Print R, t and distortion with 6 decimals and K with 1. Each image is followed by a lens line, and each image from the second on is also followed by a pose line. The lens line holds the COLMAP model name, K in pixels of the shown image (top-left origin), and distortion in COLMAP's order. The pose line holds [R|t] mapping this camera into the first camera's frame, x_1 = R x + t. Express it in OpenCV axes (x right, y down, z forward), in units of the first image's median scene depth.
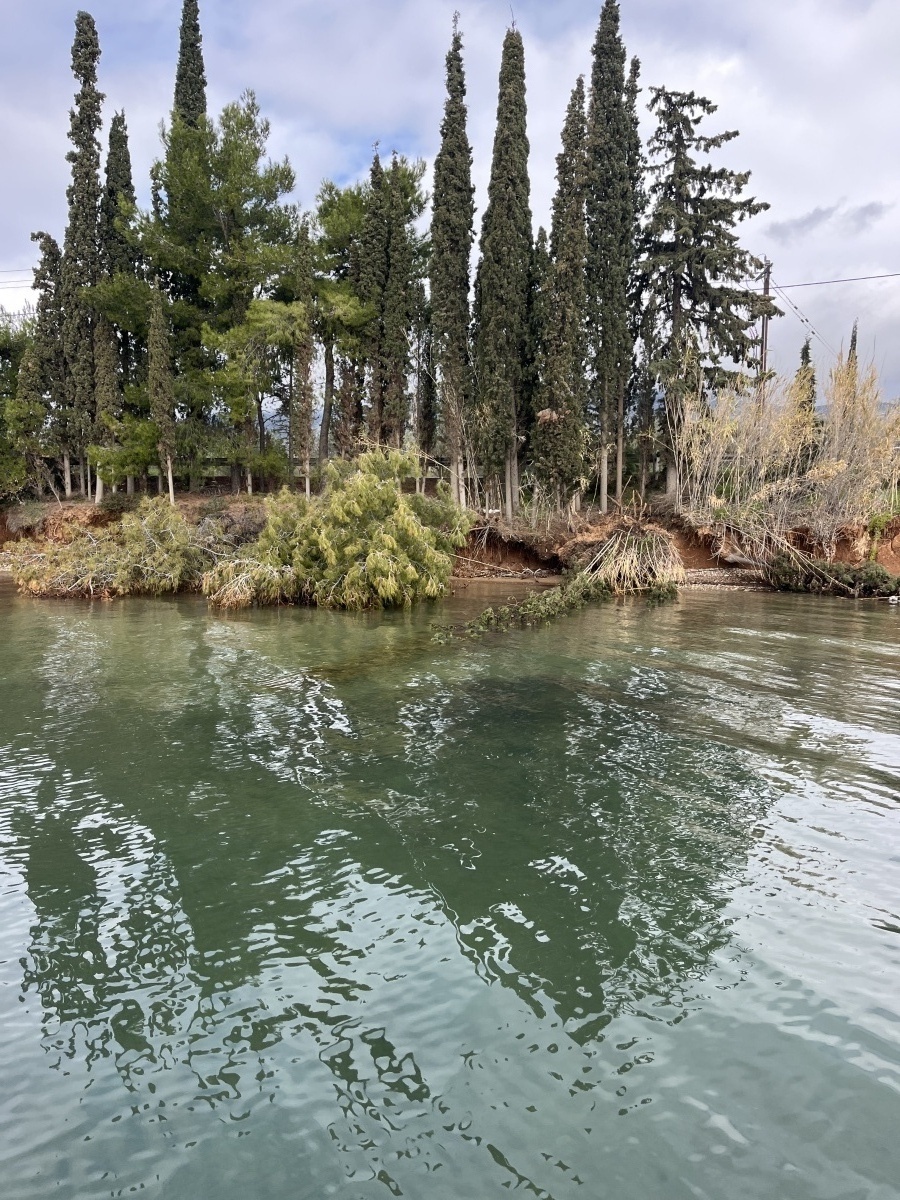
lens RADIAL K [[905.8, 0, 459.8], [0, 905.8, 607.9], [0, 0, 1]] dist [0.064383, -0.086470]
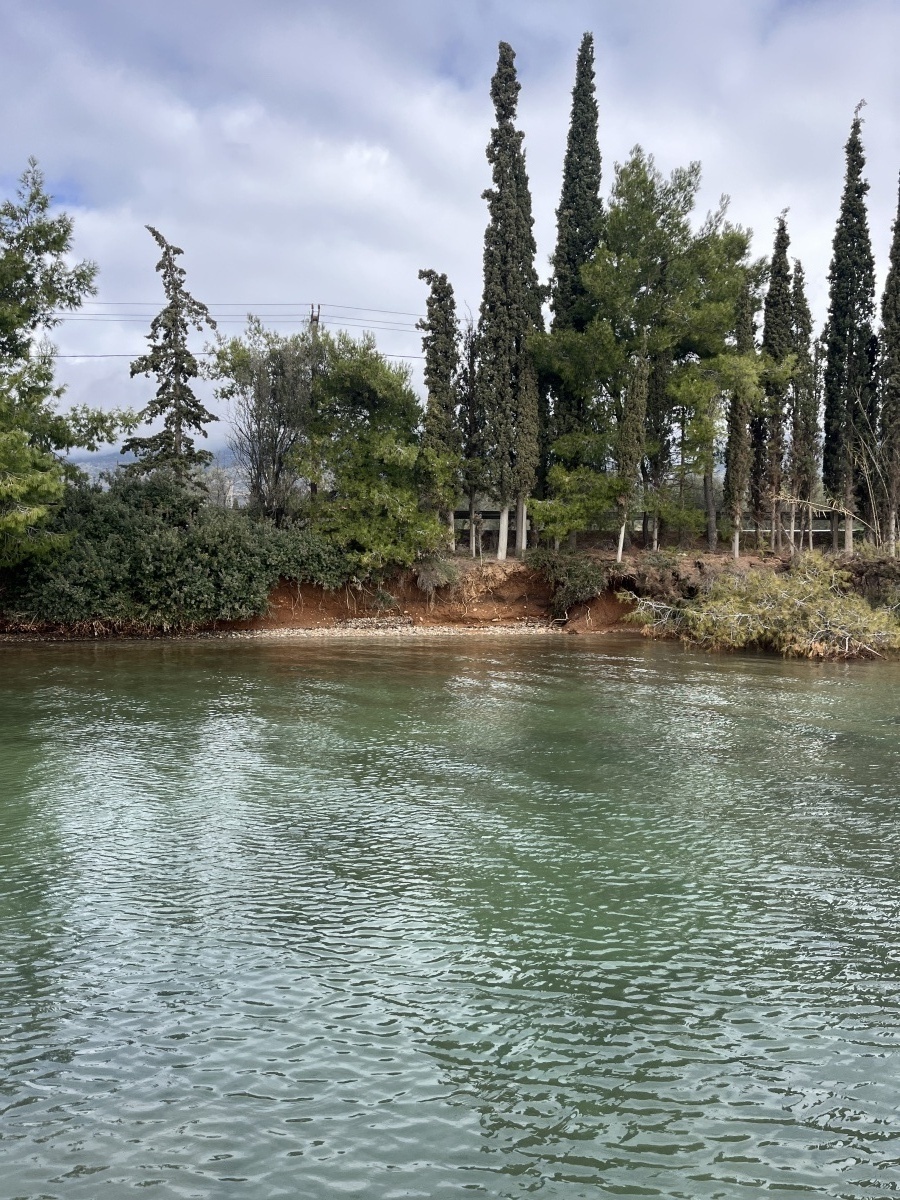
lens RADIAL K [[905.8, 0, 460.5], [0, 905.8, 604.7], [0, 0, 1]] dist [0.064383, -0.086470]
pose [[0.964911, -0.017138, 0.262018, -0.769176], [0.032264, 0.998044, -0.053539, -0.022342], [-0.260588, 0.060114, 0.963577, 0.134408]]
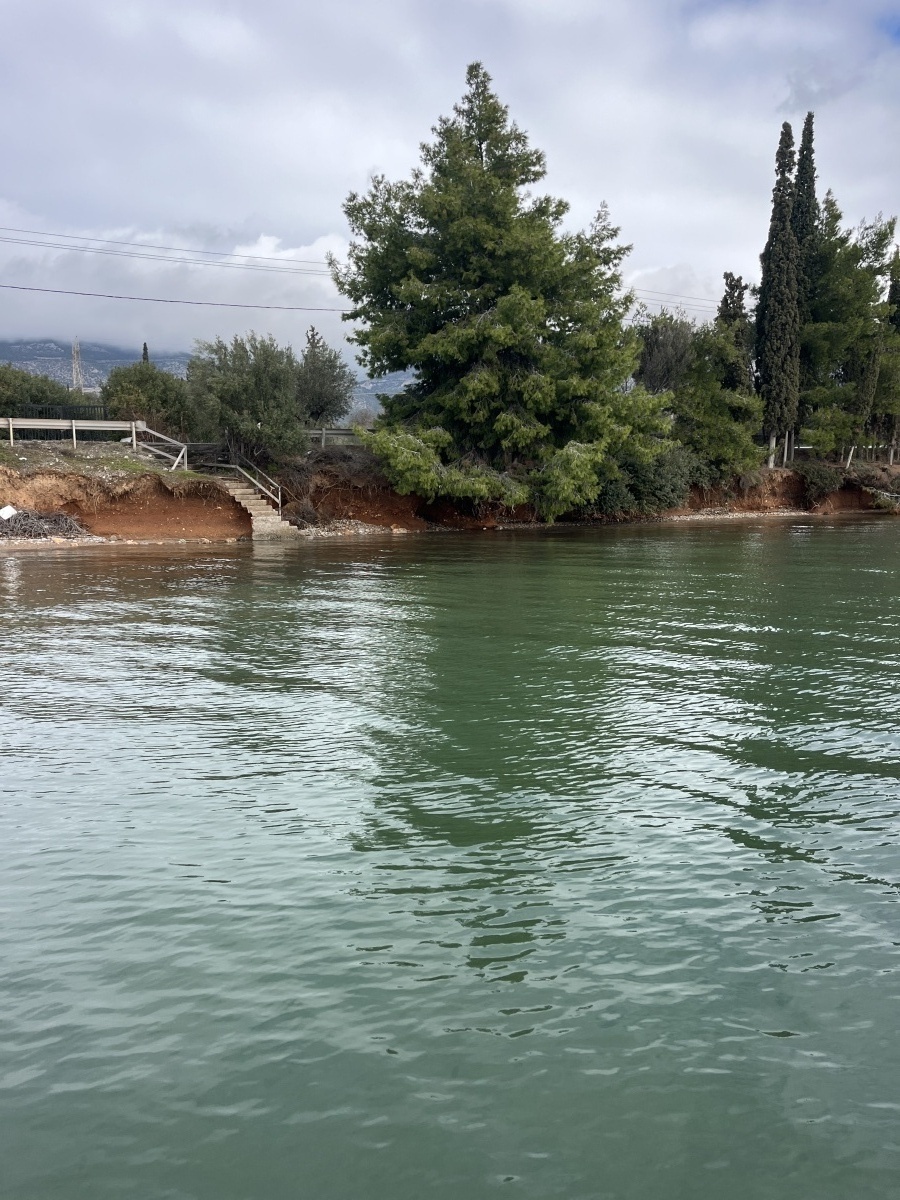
lens RADIAL K [[905.8, 0, 426.3], [0, 905.8, 598.1], [0, 0, 1]] dist [0.064383, -0.086470]
pose [[0.843197, -0.088530, 0.530266, -1.845028], [0.072649, 0.996064, 0.050773, -0.026313], [-0.532674, -0.004288, 0.846310, 0.081296]]
